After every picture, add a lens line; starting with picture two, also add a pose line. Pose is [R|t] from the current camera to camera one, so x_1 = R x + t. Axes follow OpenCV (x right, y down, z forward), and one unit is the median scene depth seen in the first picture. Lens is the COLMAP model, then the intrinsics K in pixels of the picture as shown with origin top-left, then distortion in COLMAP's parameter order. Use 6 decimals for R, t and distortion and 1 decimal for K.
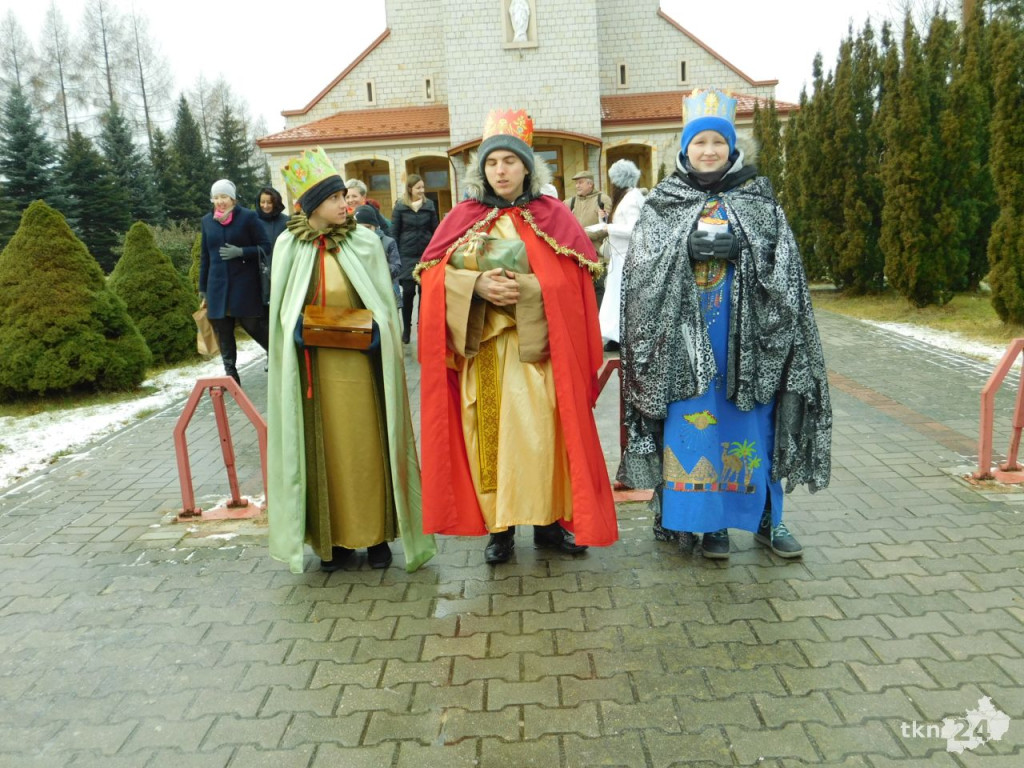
lens RADIAL K [[893.6, 0, 514.5], [0, 893.6, 380.2], [0, 0, 1]] dist [-0.009648, 0.012713]
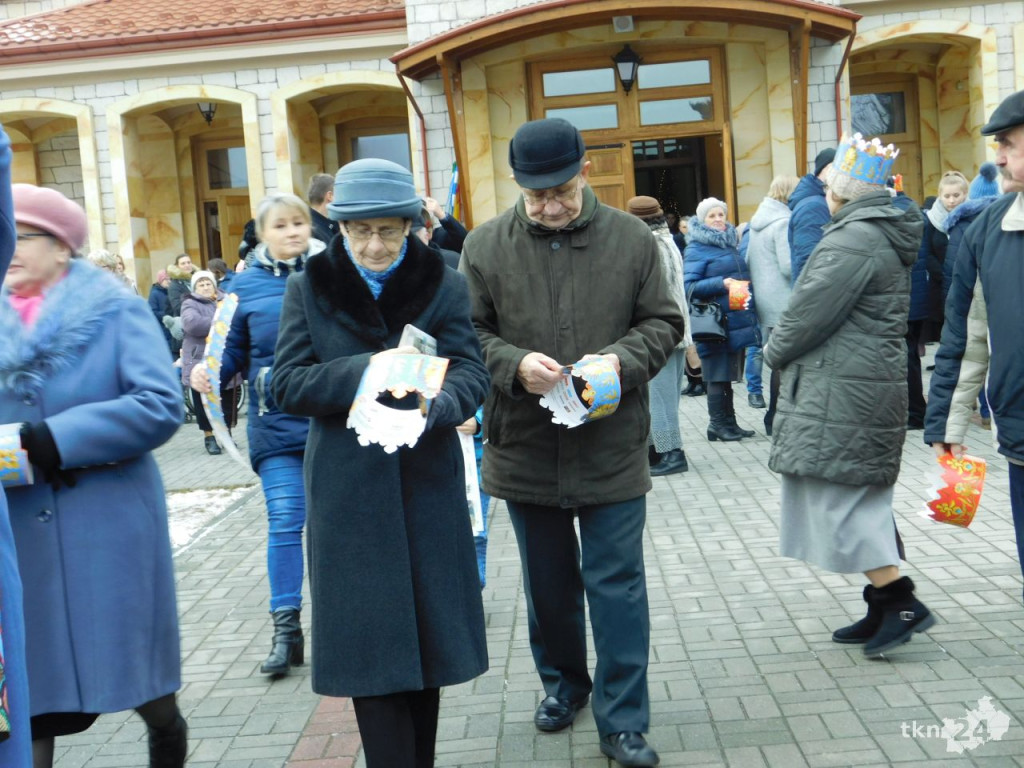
lens RADIAL K [[1330.6, 0, 512.0], [0, 1330.6, 384.0], [0, 0, 1]] dist [0.000942, 0.022494]
pose [[0.999257, -0.018390, -0.033875, -0.014476], [0.015620, 0.996647, -0.080312, -0.084521], [0.035238, 0.079723, 0.996194, 0.463888]]
